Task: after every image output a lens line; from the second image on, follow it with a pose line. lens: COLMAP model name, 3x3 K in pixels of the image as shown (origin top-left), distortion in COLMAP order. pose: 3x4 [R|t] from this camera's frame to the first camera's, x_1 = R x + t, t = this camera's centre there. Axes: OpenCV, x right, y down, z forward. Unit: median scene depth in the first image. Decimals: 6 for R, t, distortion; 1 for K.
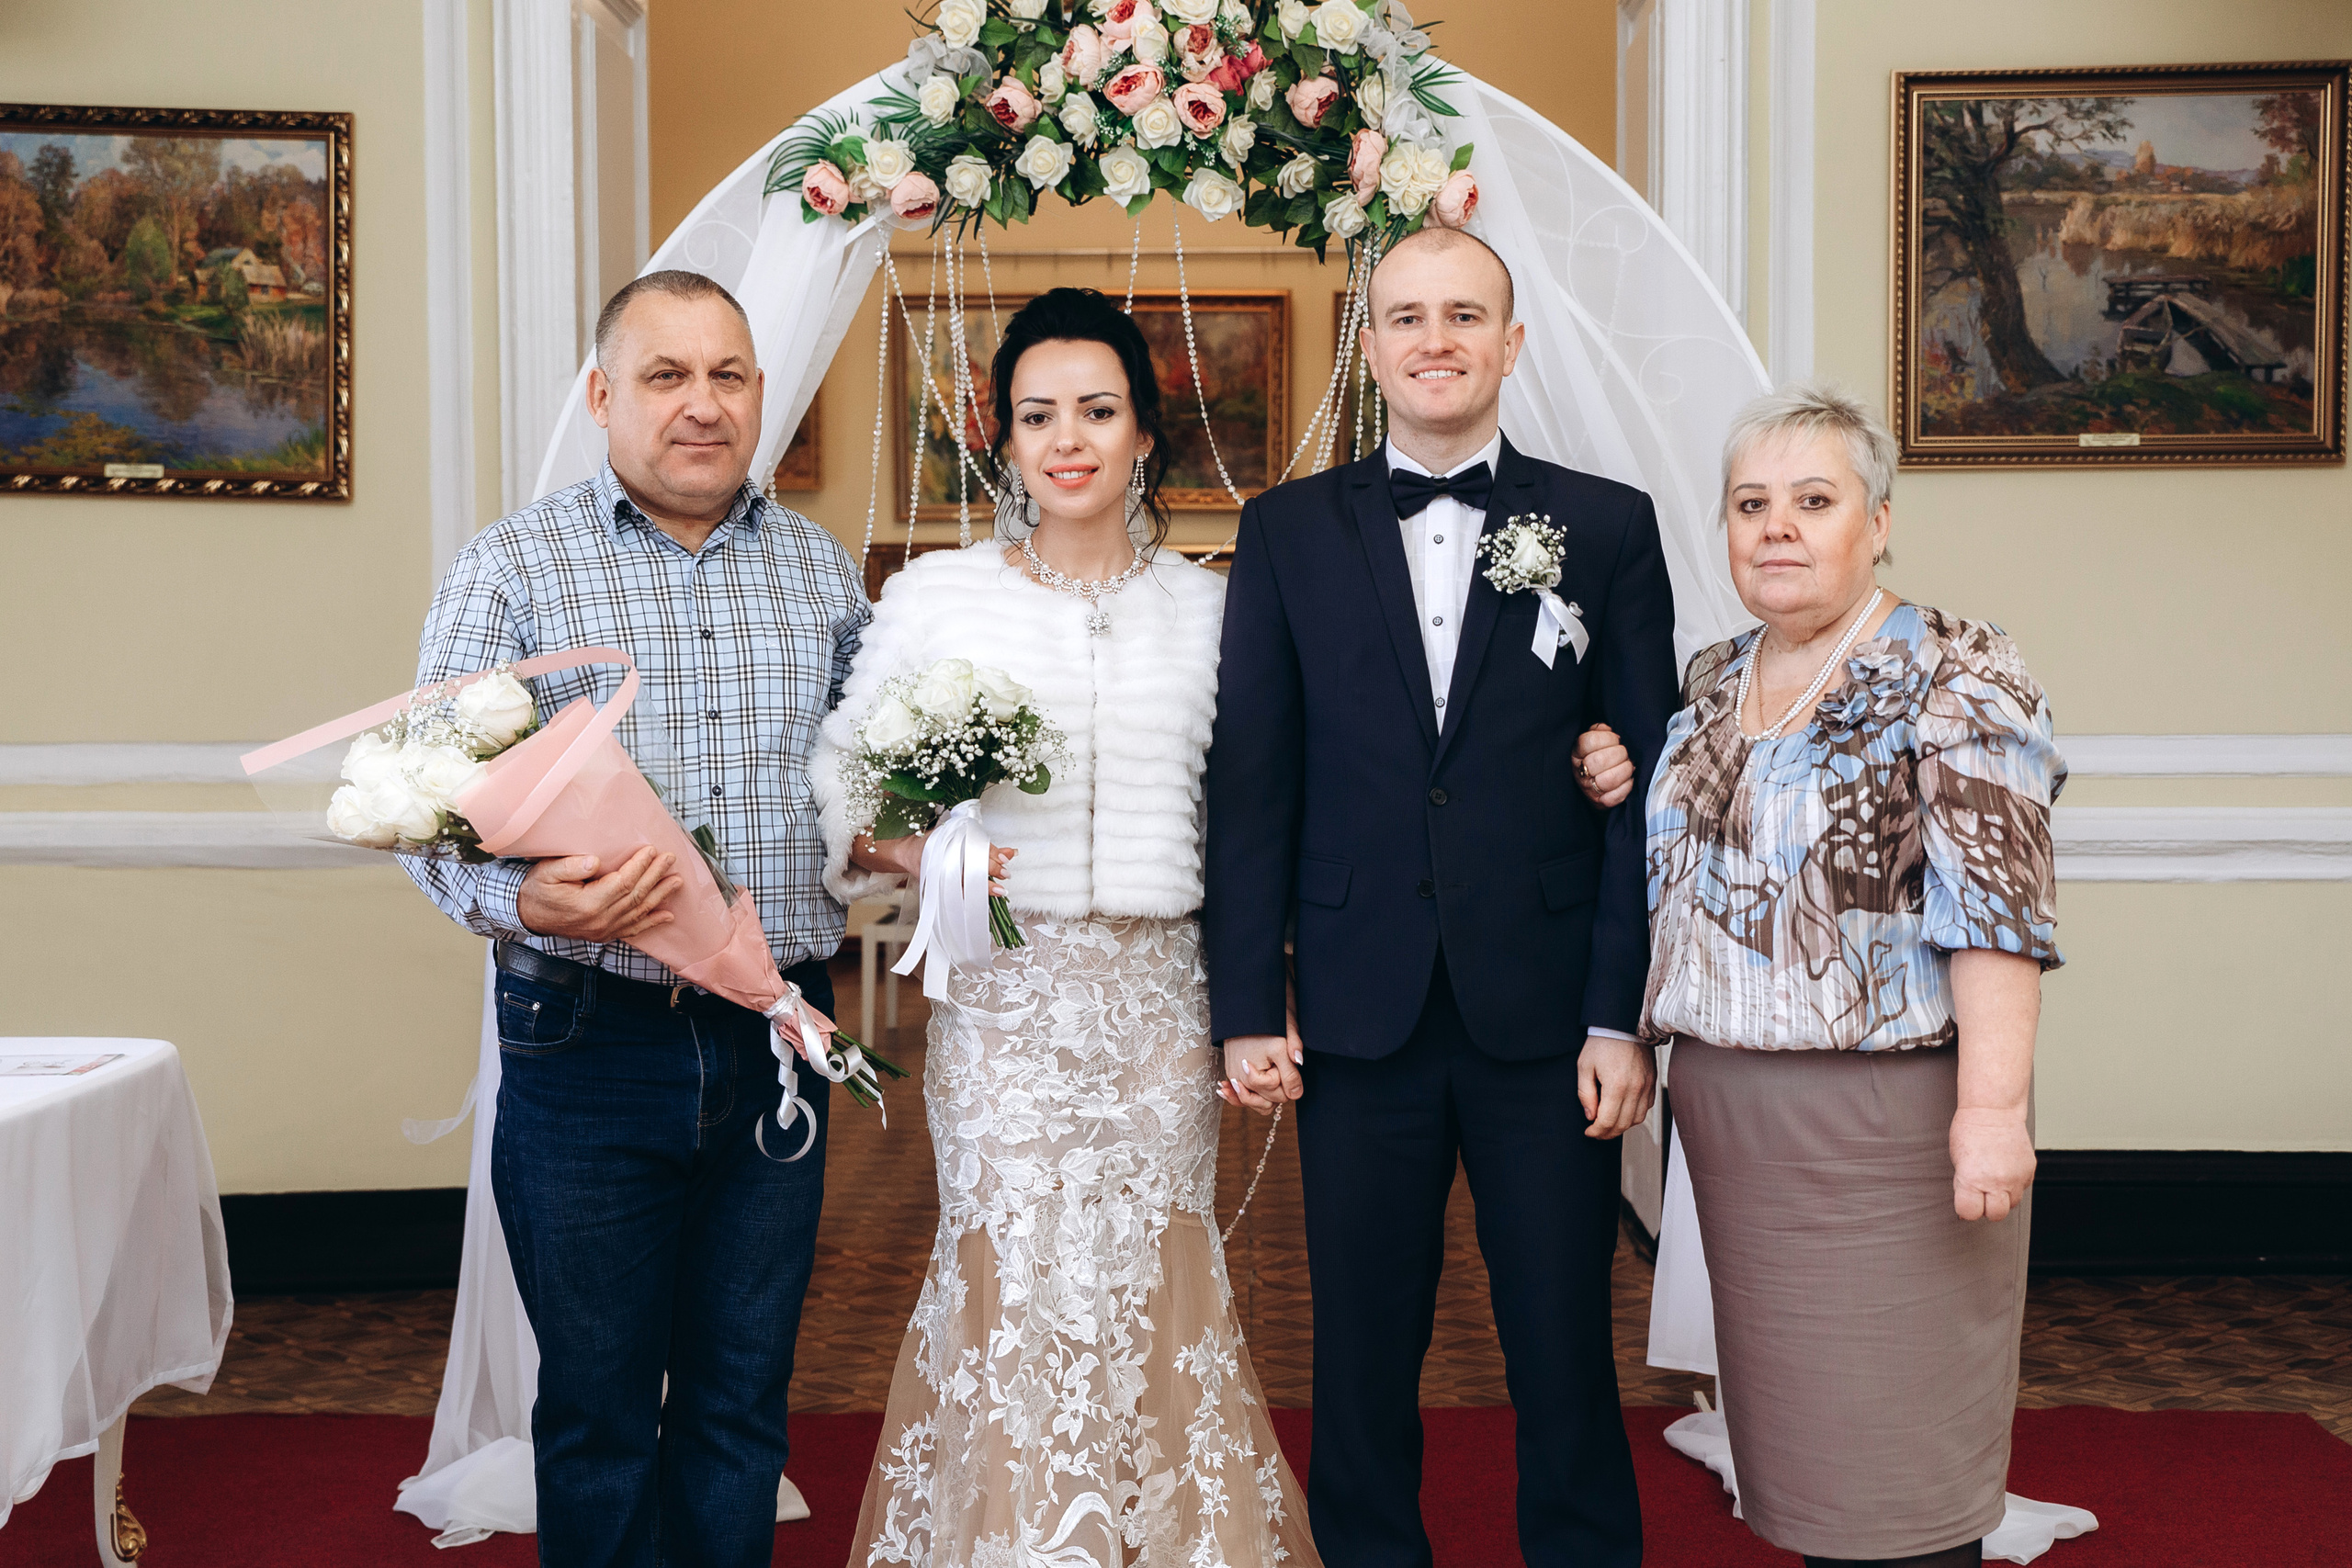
lens RADIAL K [[3047.1, 0, 1153.5], [0, 3047.1, 743.9], [0, 0, 1]] dist [0.023211, 0.196503]
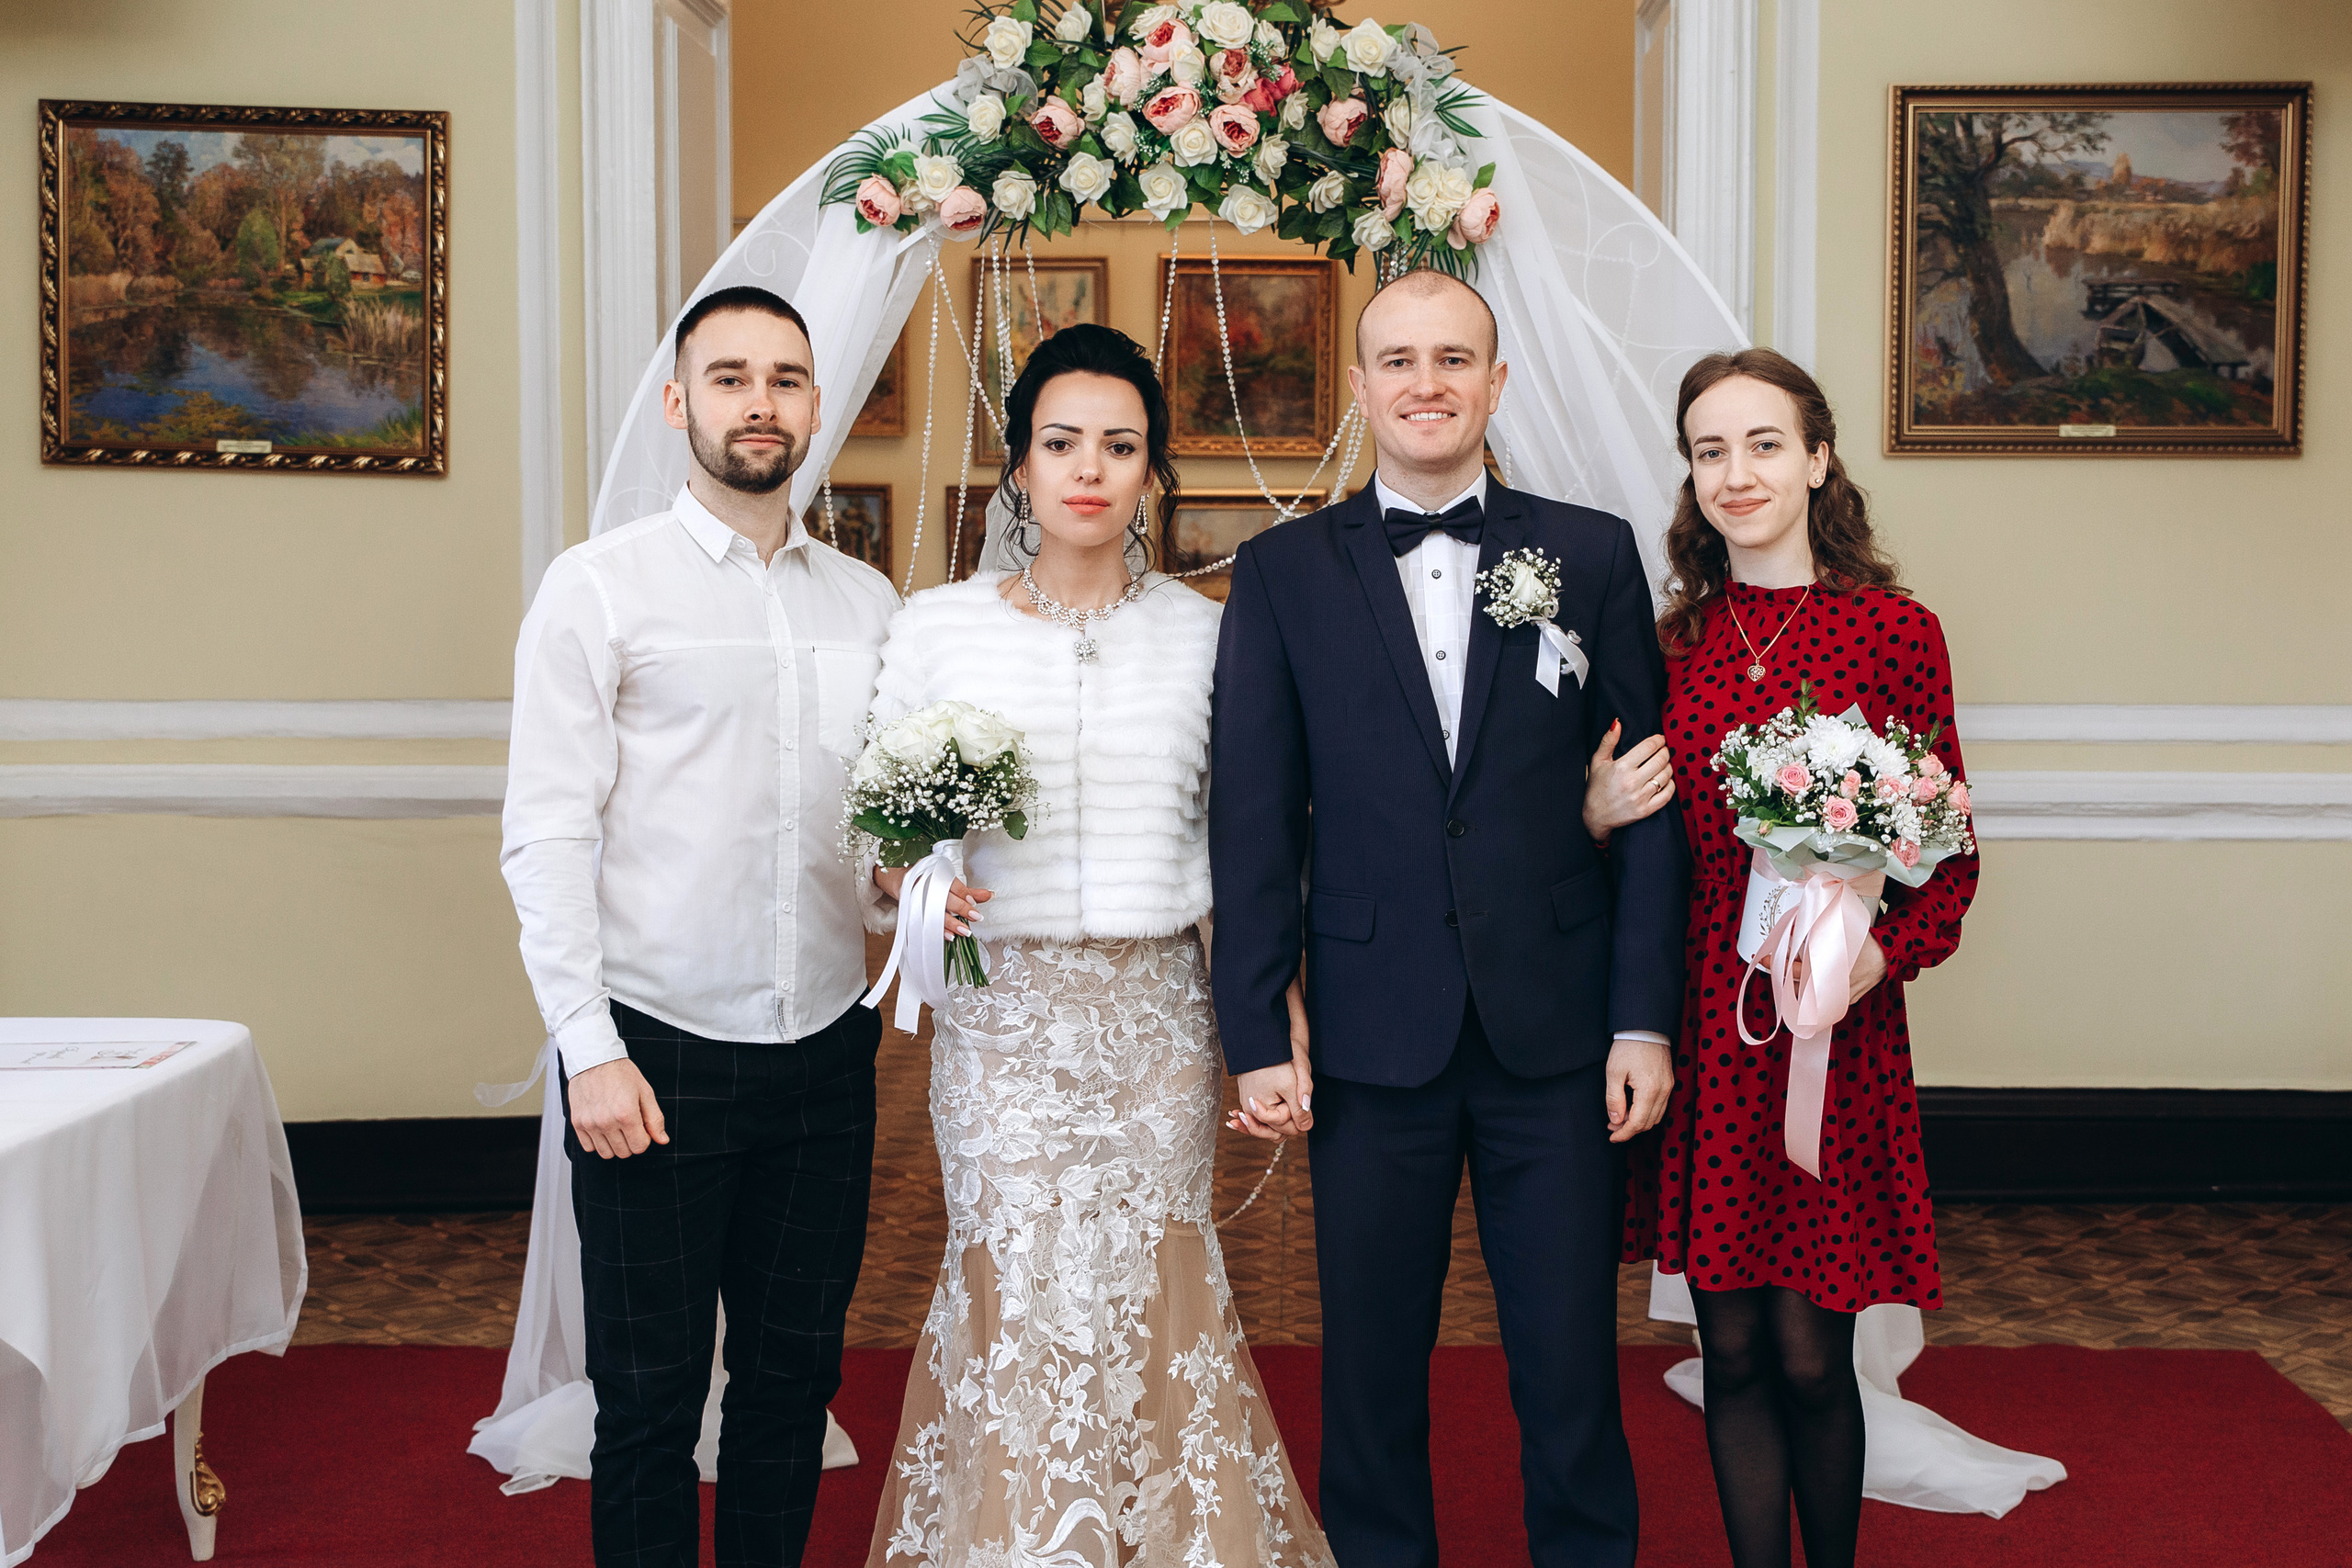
lens RADIAL K [[2738.5, 0, 1249.6], [0, 2738.5, 703.8], [0, 0, 1]] dist [-0.044224, 0.202390]
pose [[0.999929, 0.005697, 0.010504, 0.009184], [-0.005950, 0.999689, 0.024232, -0.026606], [-0.010363, -0.024293, 0.999651, 0.044803]]
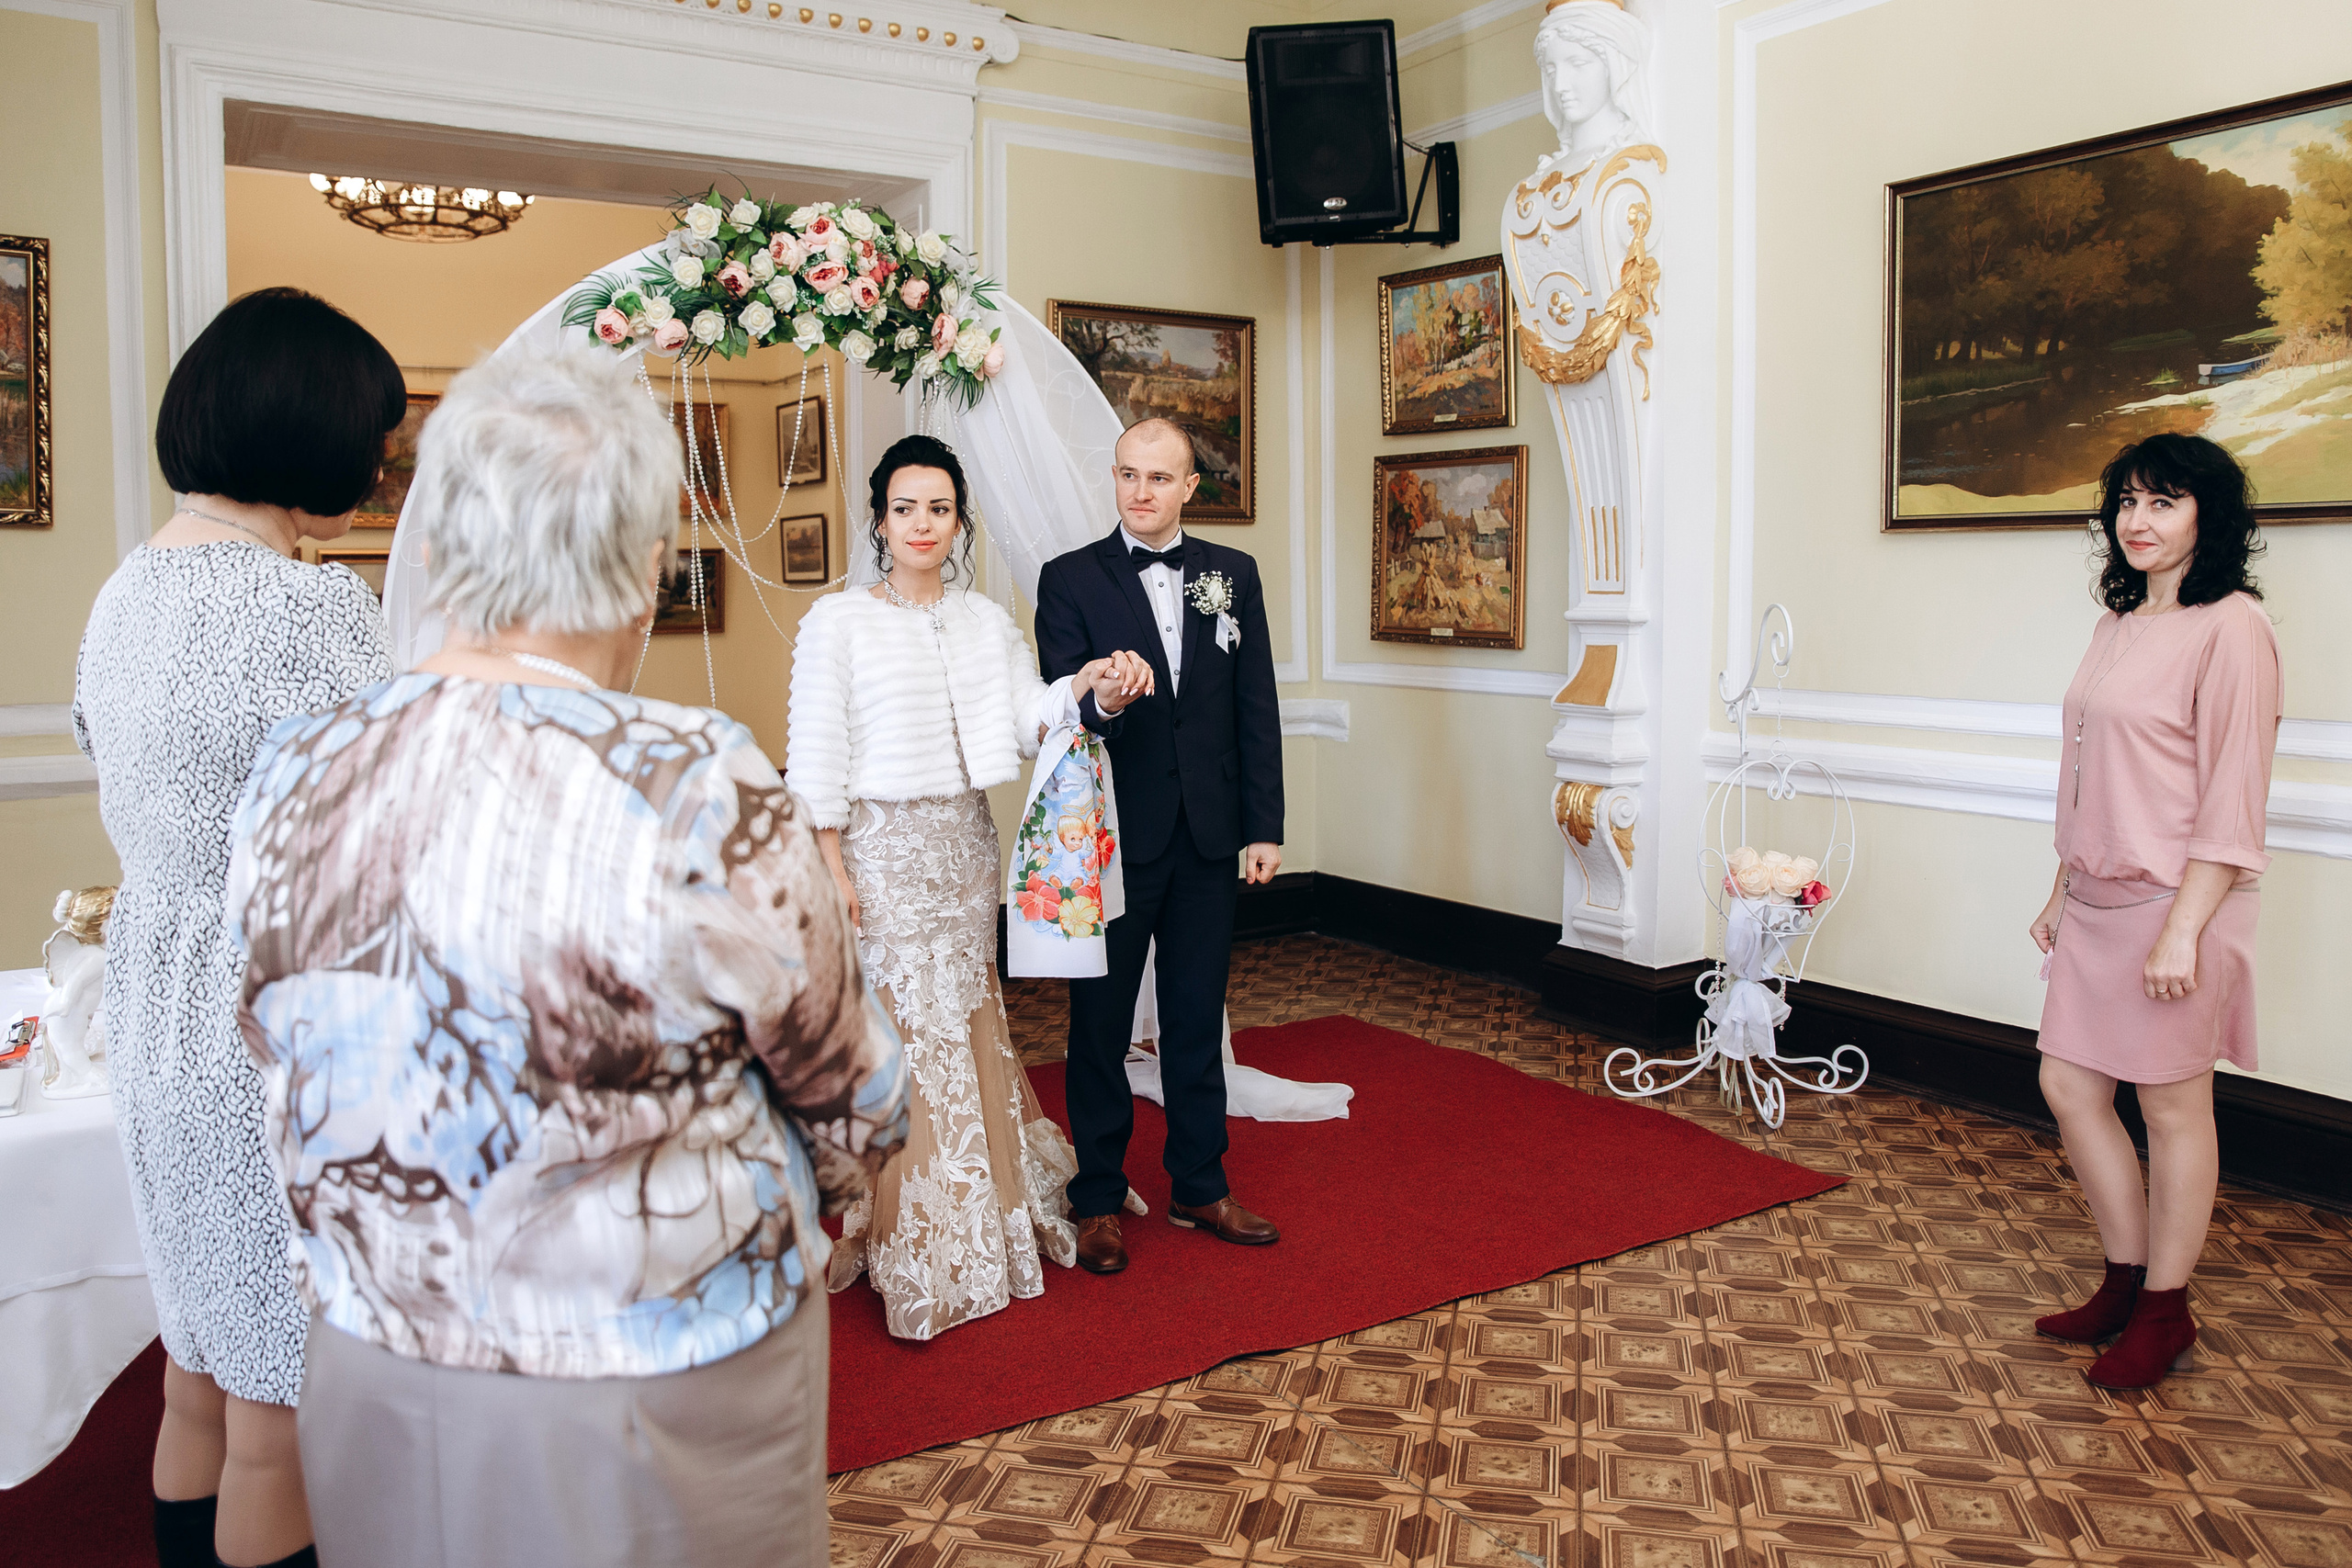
lens RADIAL K [[1692.5, 0, 1128.5], [0, 1692.5, 695.9], [0, 0, 1]] dist [-0.139879, 0.105949]
pose [[0.842980, -0.034374, 0.536845, -0.270118], [0.020178, 0.999275, 0.032298, -0.020144], [-0.537566, -0.016394, 0.843063, 0.153911]]
